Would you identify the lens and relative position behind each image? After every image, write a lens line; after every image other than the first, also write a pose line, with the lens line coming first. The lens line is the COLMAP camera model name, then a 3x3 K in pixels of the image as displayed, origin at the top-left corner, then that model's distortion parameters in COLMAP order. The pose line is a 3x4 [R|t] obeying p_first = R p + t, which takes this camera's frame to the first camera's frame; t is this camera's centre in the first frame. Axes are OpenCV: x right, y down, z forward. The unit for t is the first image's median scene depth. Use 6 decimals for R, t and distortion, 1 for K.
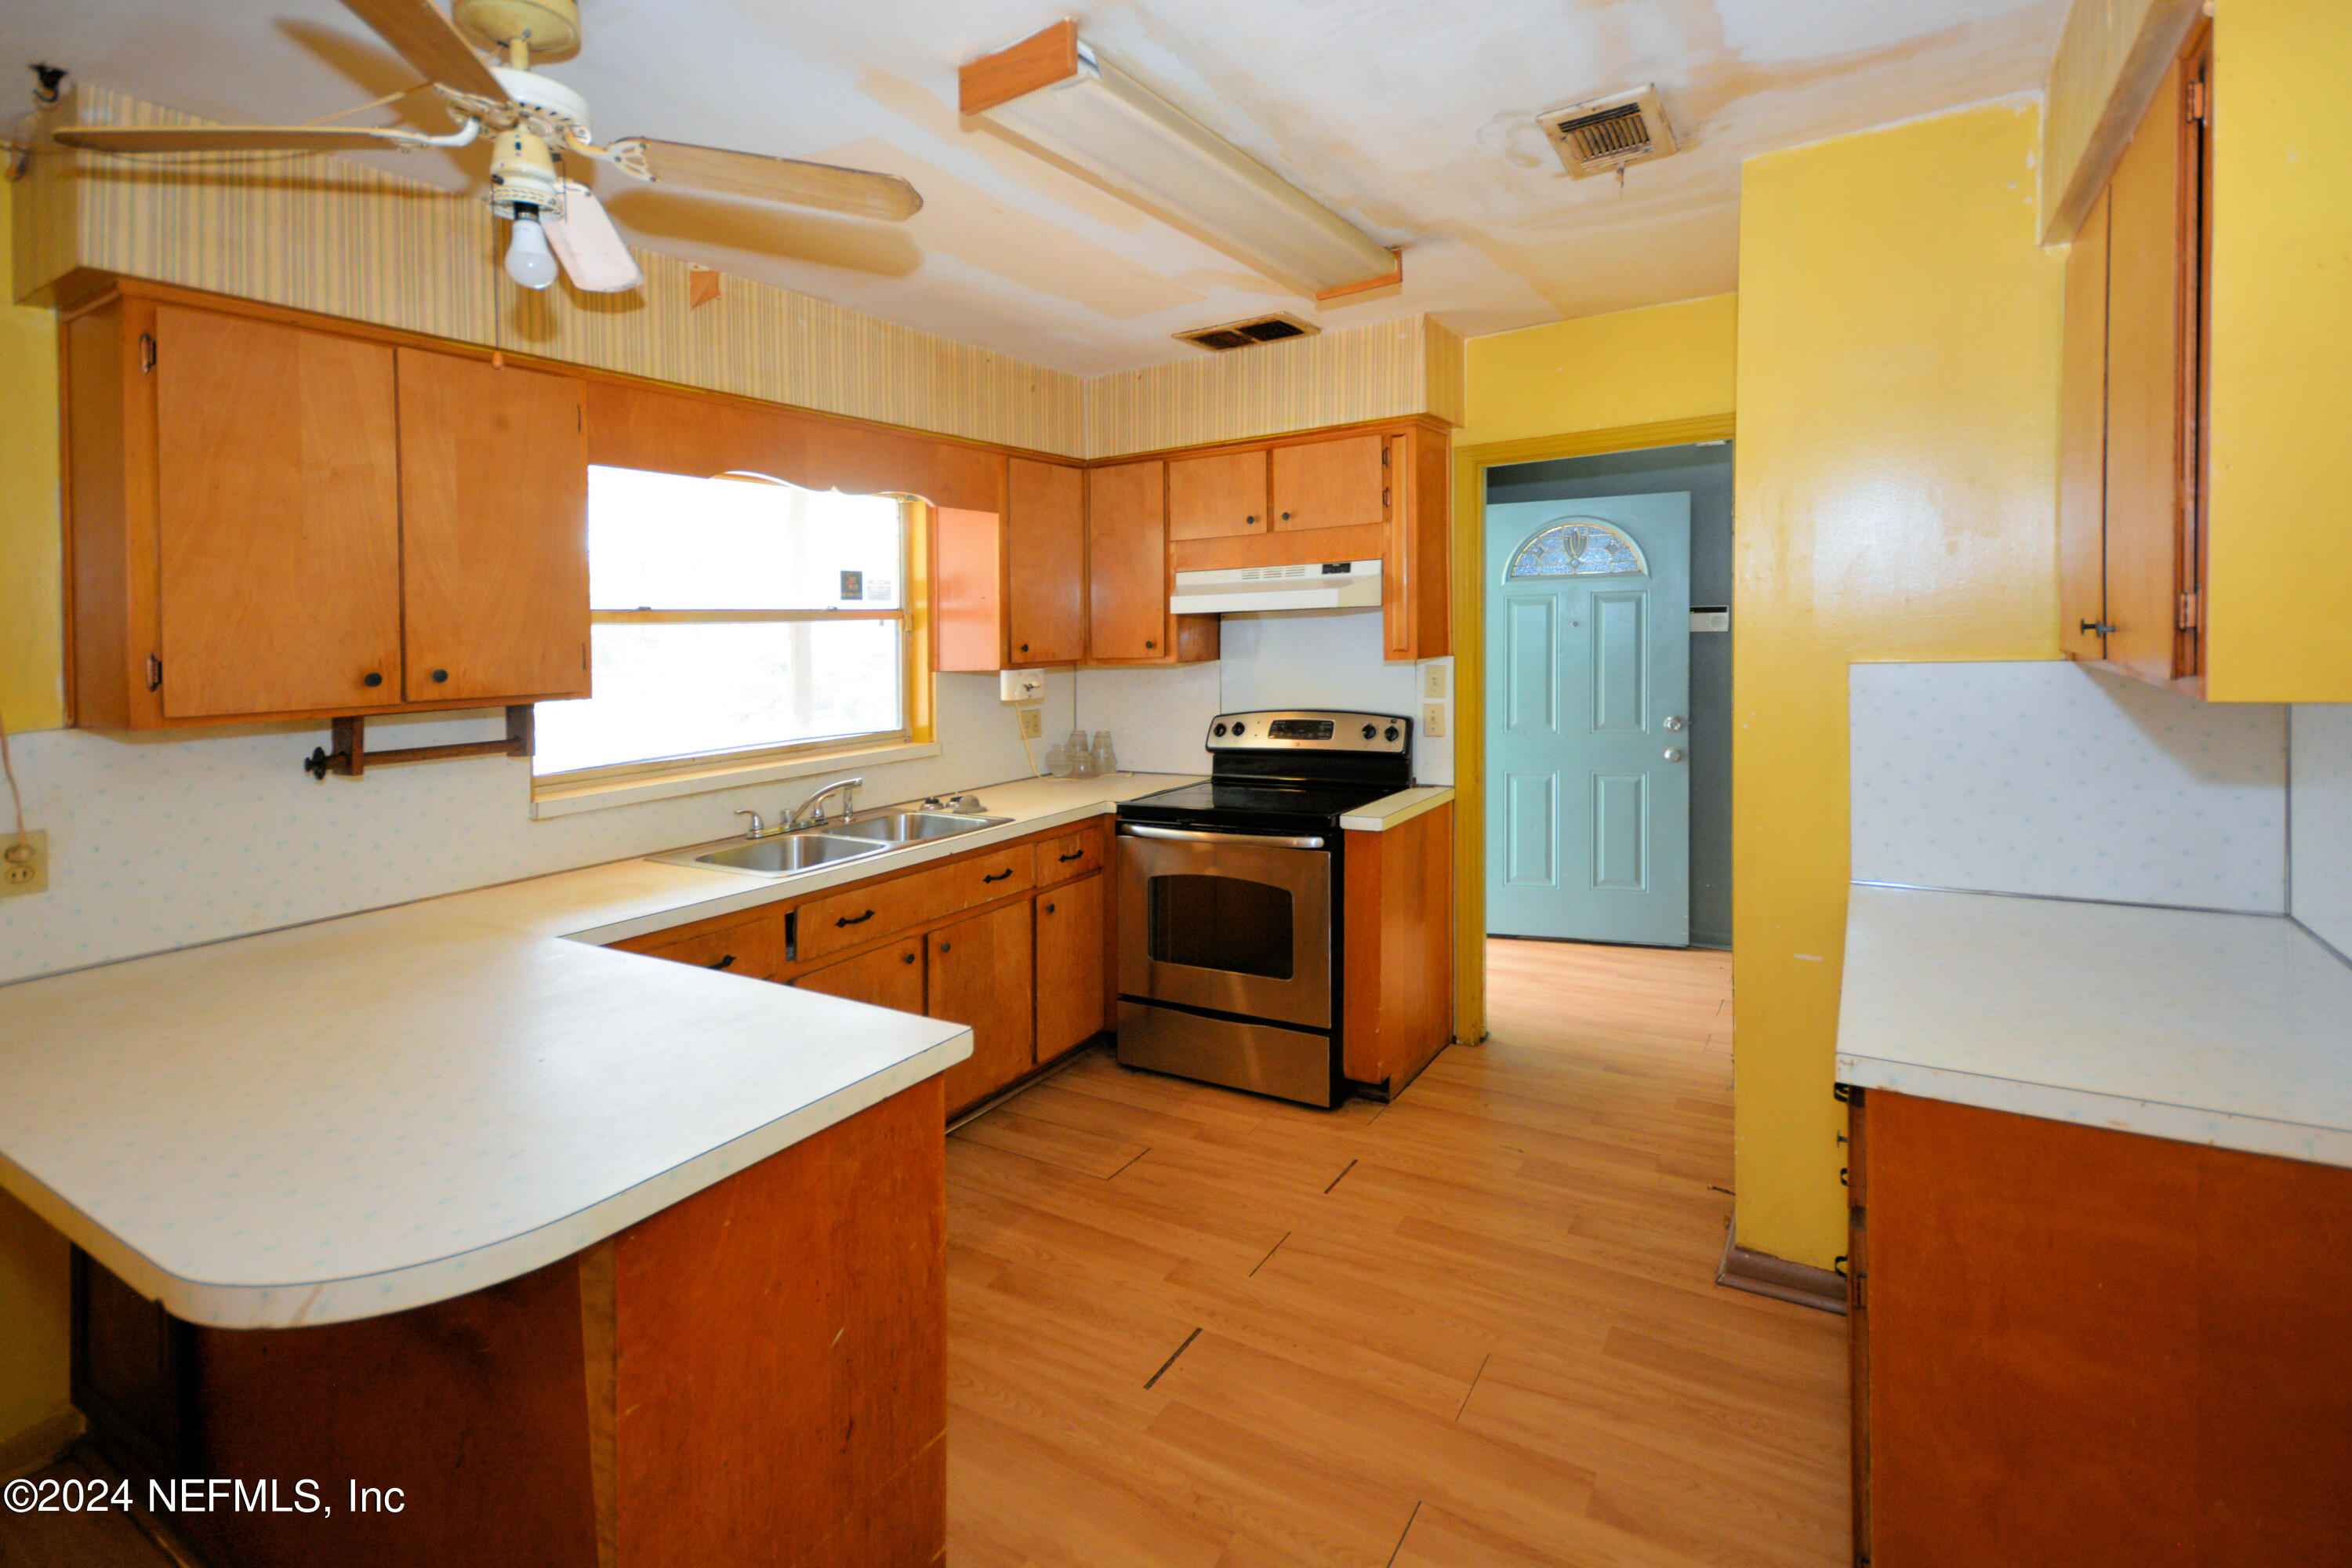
lens RADIAL K [[1053.4, 0, 1172.6], [0, 1053.4, 720.4], [0, 0, 1]] dist [-0.001495, -0.000238]
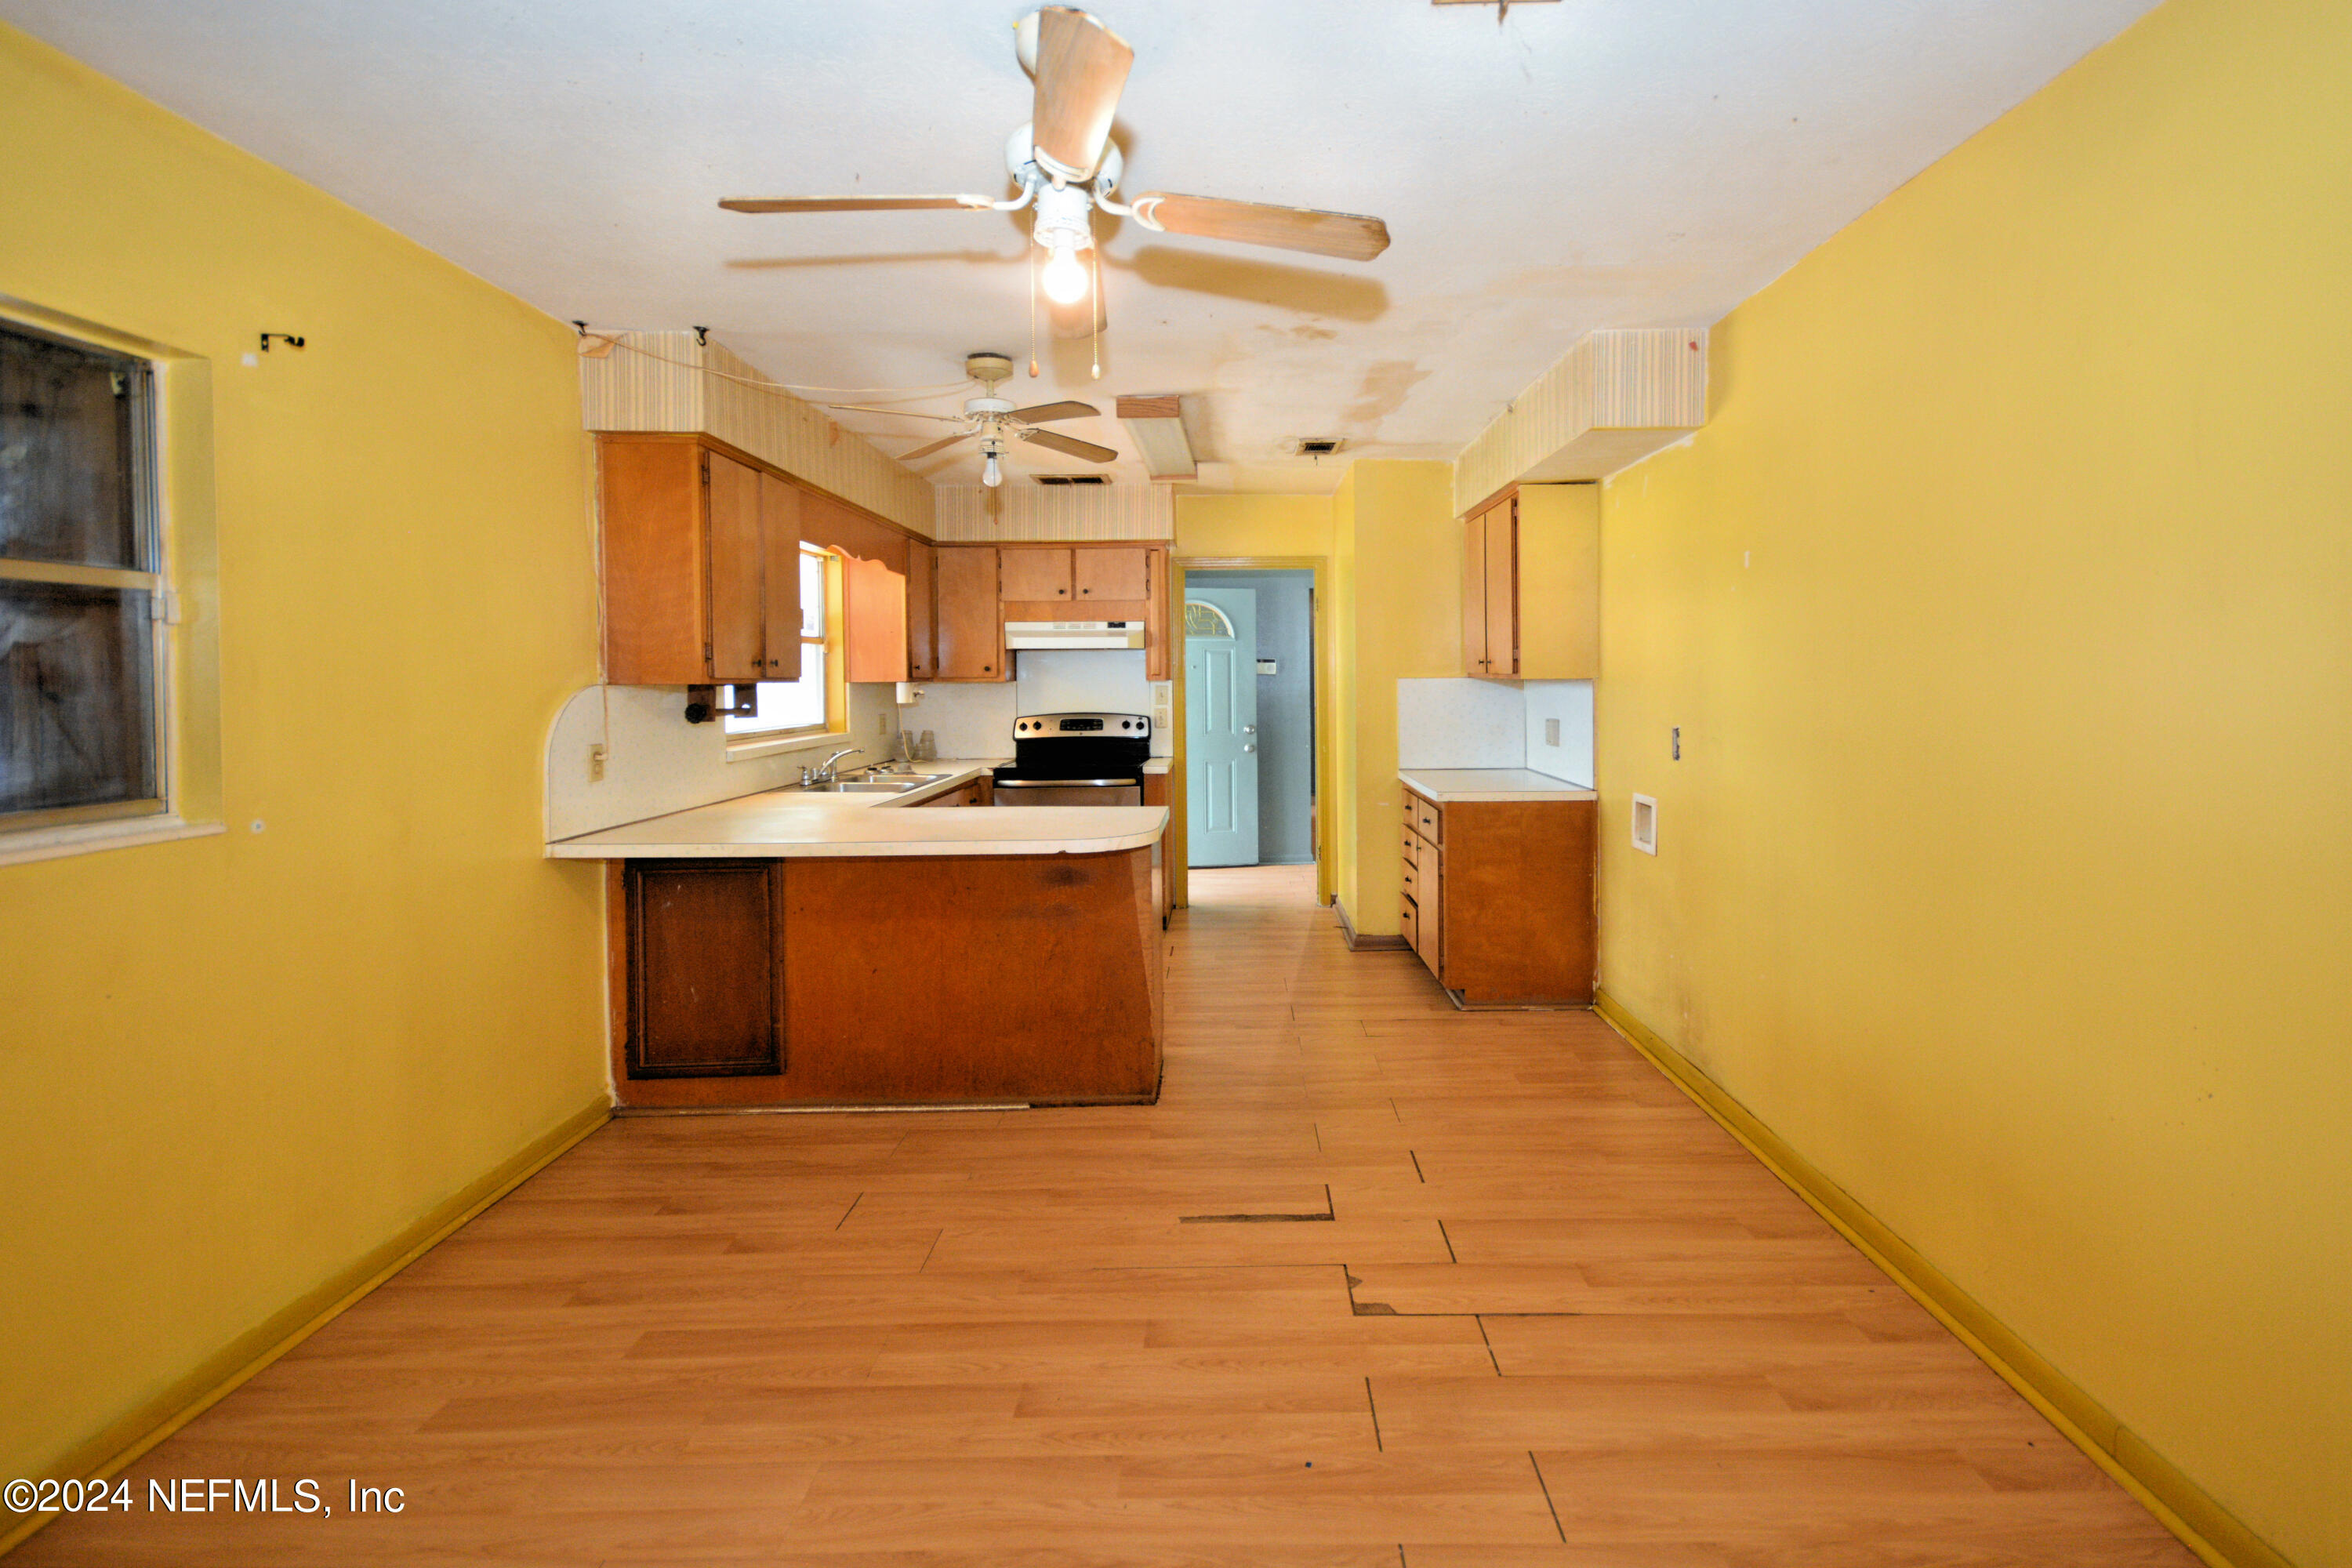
lens RADIAL K [[1027.6, 0, 1218.7], [0, 1027.6, 770.6], [0, 0, 1]] dist [-0.000570, 0.000024]
pose [[0.850272, -0.020423, 0.525947, -0.548180], [0.022049, 0.999752, 0.003177, 0.081746], [-0.525881, 0.008896, 0.850511, -0.451844]]
